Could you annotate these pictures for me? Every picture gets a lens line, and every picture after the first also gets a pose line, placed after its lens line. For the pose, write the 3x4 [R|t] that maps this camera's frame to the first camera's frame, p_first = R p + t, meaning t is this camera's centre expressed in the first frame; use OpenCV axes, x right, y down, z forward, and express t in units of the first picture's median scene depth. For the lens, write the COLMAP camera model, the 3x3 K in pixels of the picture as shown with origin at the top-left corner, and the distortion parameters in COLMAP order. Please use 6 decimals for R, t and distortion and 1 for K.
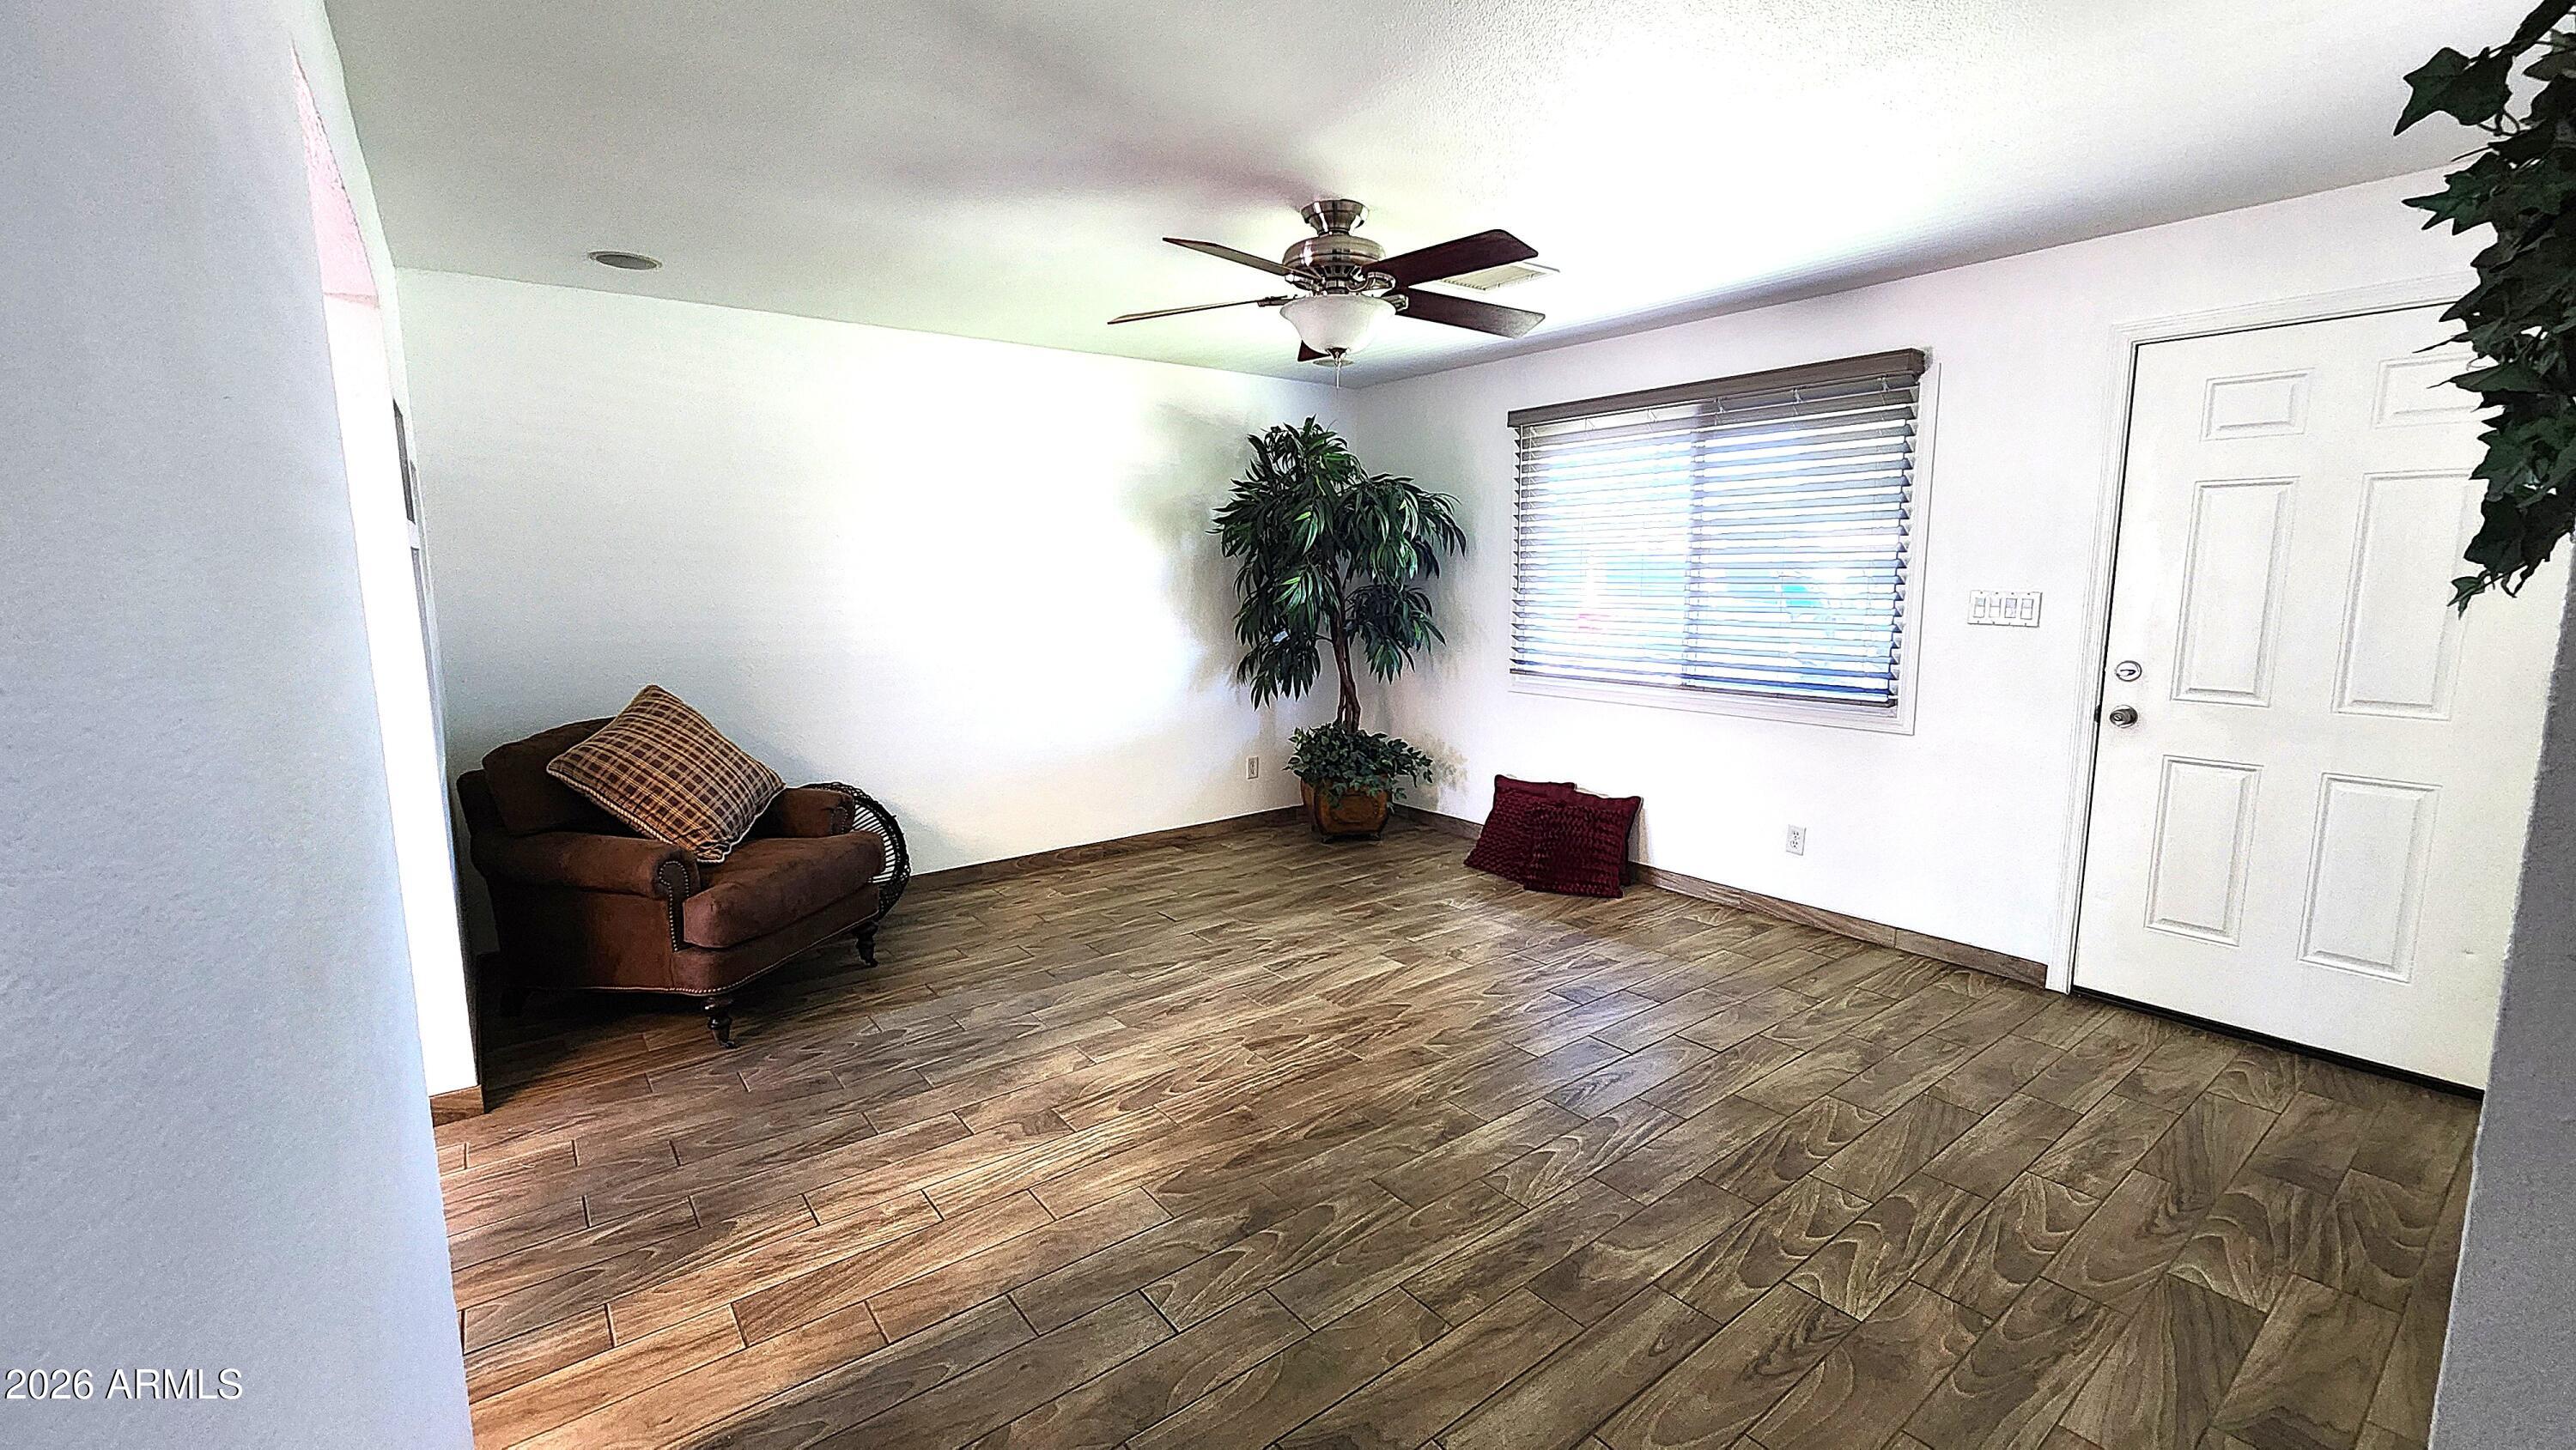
lens RADIAL K [[1055.3, 0, 1302.7], [0, 1055.3, 718.3], [0, 0, 1]] dist [0.000755, 0.000145]
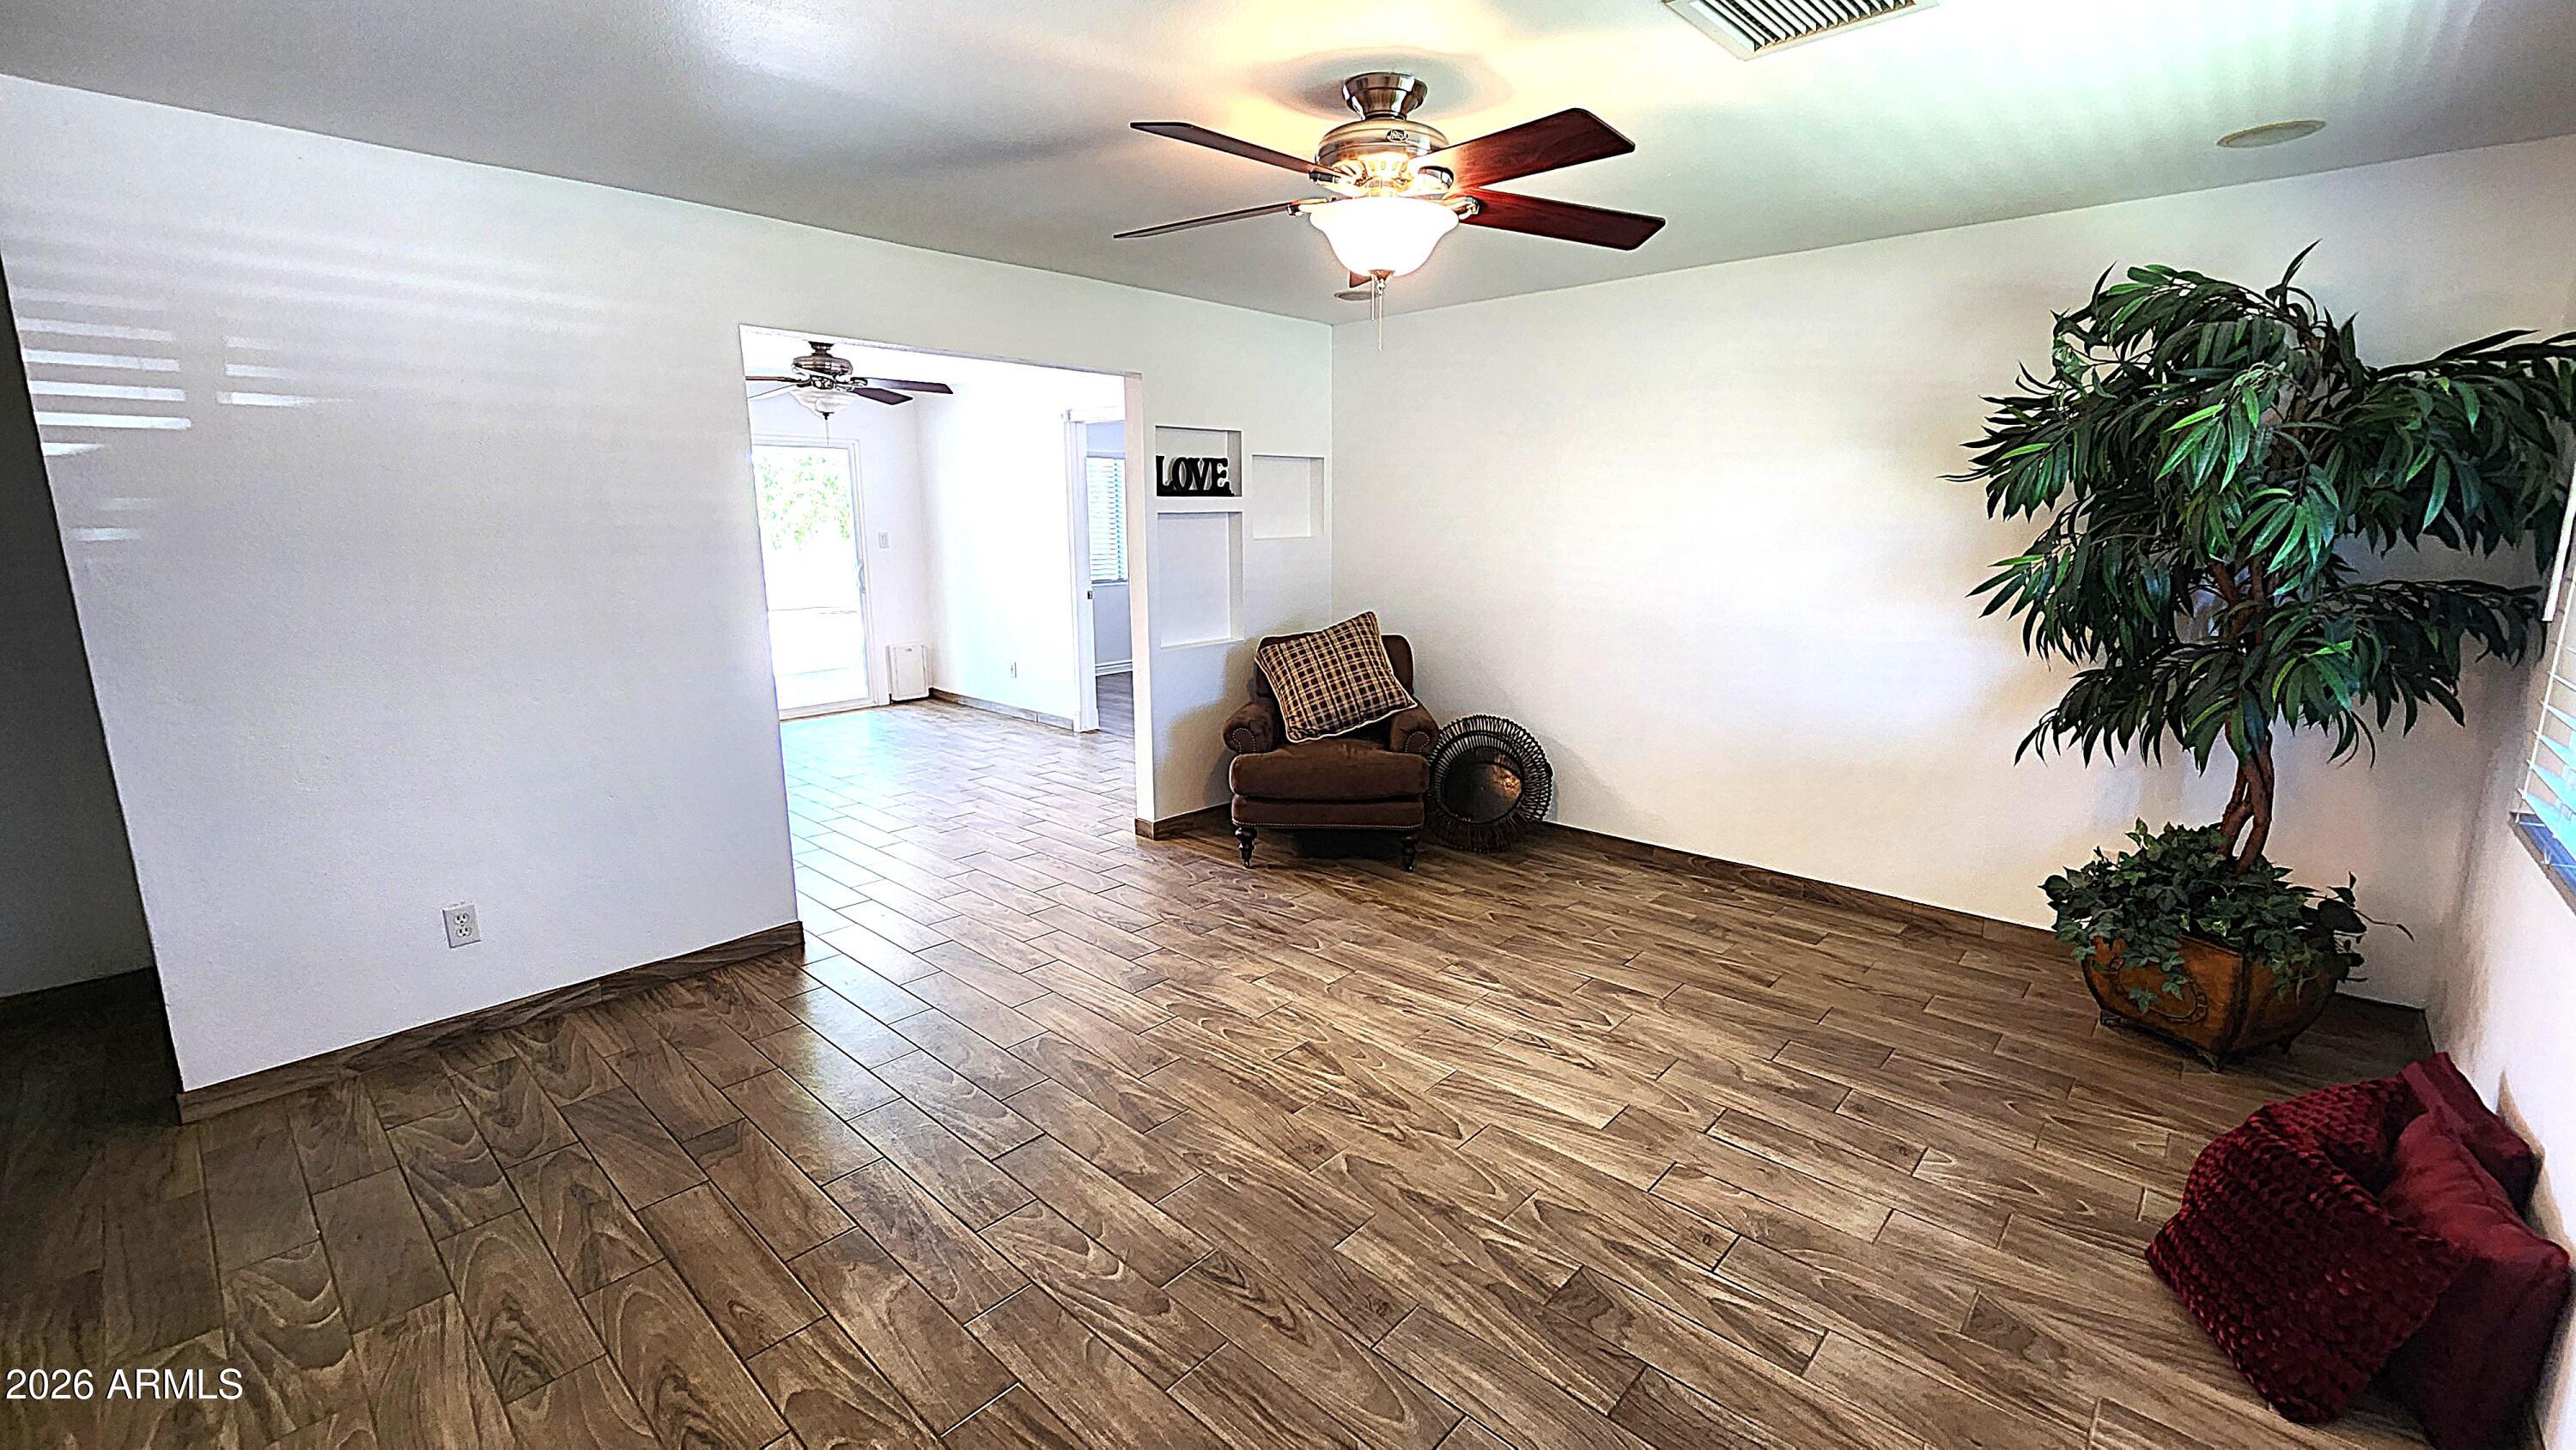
lens RADIAL K [[1055.3, 0, 1302.7], [0, 1055.3, 718.3], [0, 0, 1]] dist [0.000755, 0.000145]
pose [[0.173758, 0.197987, -0.964681, 0.678428], [-0.138911, 0.974715, 0.175026, -0.120322], [0.974942, 0.103593, 0.196867, 0.653421]]
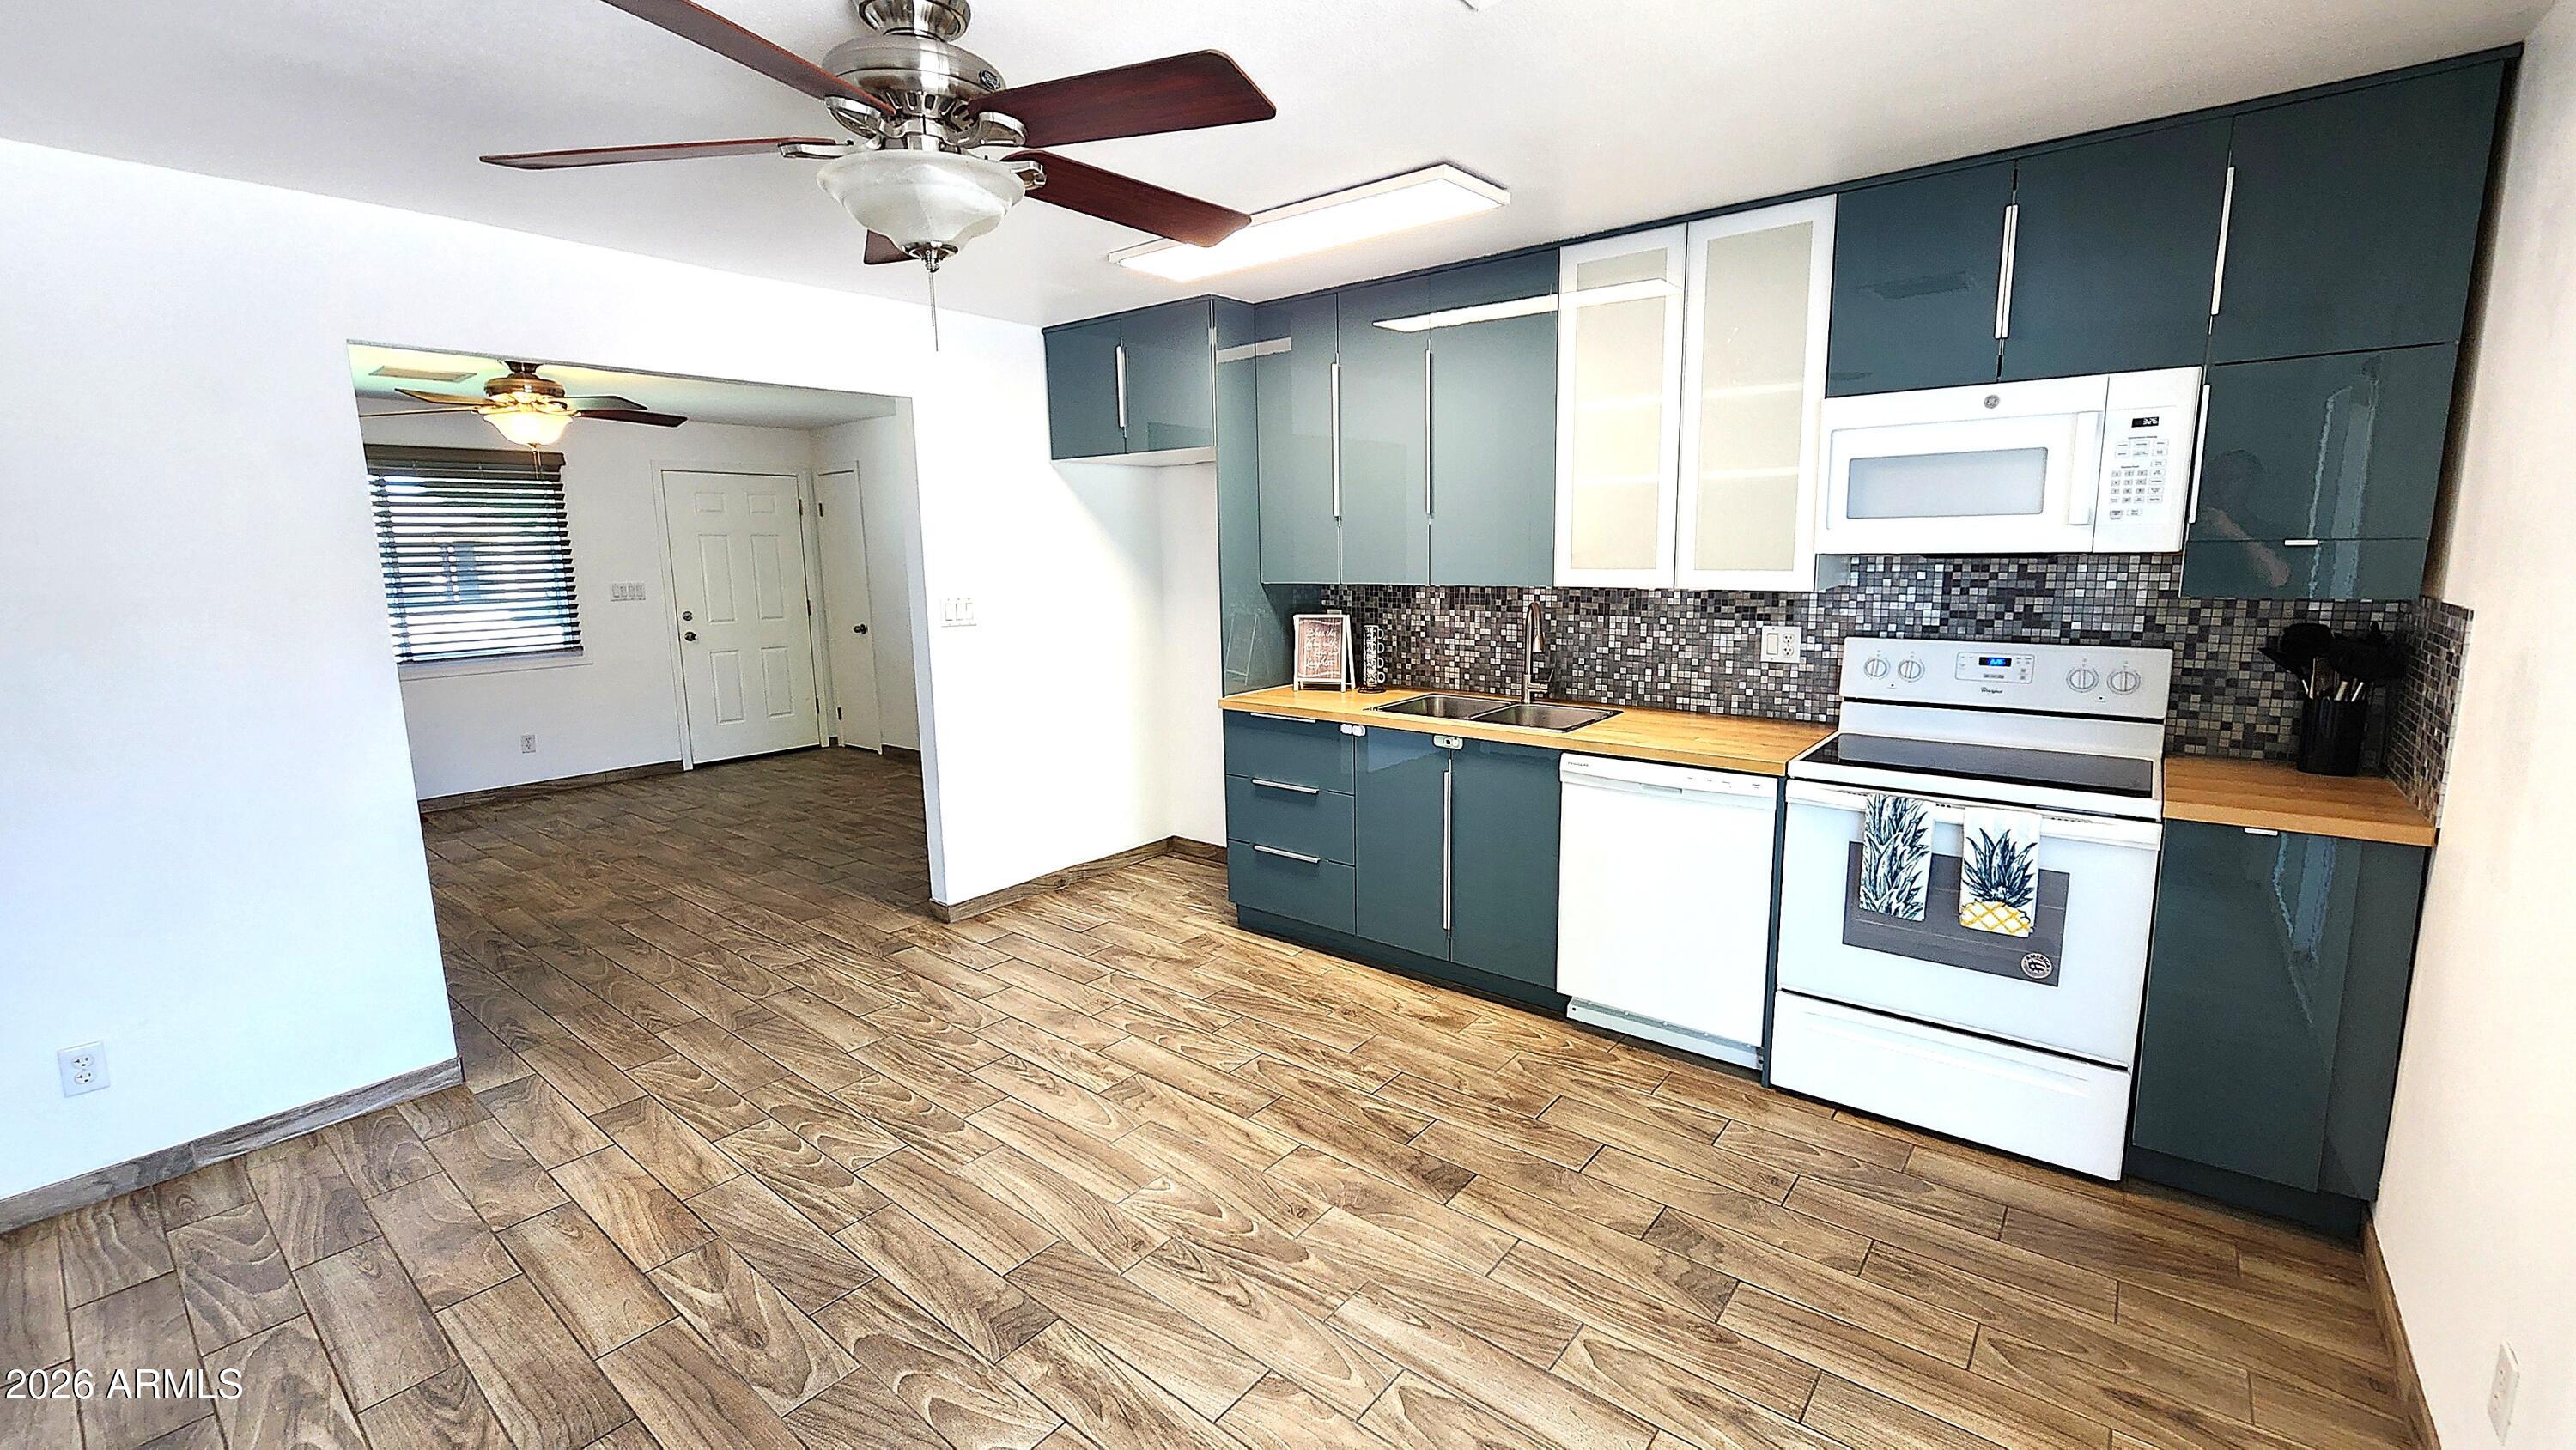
lens RADIAL K [[1055.3, 0, 1302.7], [0, 1055.3, 718.3], [0, 0, 1]] dist [0.000755, 0.000145]
pose [[-0.238157, -0.143625, 0.960548, -1.499333], [0.155295, 0.970649, 0.183639, -0.037742], [-0.958731, 0.192903, -0.208863, 0.221897]]
